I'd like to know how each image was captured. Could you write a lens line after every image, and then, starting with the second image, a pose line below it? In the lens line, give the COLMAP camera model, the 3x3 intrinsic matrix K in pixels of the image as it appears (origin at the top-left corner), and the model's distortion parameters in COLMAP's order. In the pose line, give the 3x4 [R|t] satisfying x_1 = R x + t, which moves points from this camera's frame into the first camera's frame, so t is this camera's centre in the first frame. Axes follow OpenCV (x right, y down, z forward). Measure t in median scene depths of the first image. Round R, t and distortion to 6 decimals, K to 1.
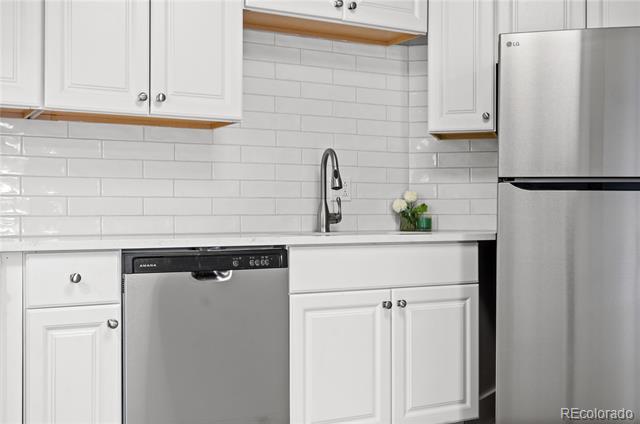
lens RADIAL K [[769.5, 0, 322.1], [0, 769.5, 211.9], [0, 0, 1]] dist [0.066380, 0.000000]
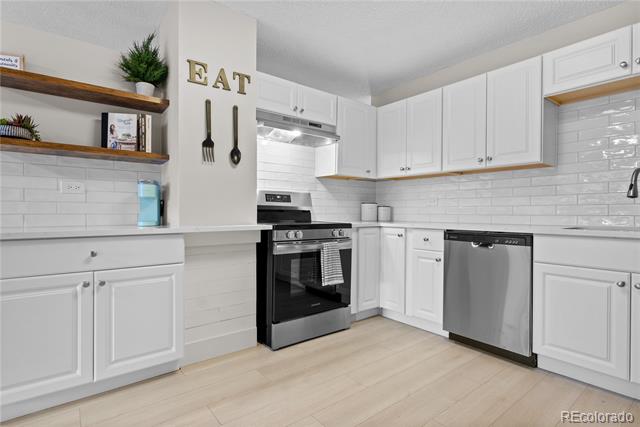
lens RADIAL K [[326.6, 0, 321.7], [0, 326.6, 212.9], [0, 0, 1]] dist [0.000966, 0.002656]
pose [[0.165097, 0.005270, -0.986263, 0.552425], [0.001901, 0.999982, 0.005661, -0.006922], [0.986275, -0.002809, 0.165084, 0.389078]]
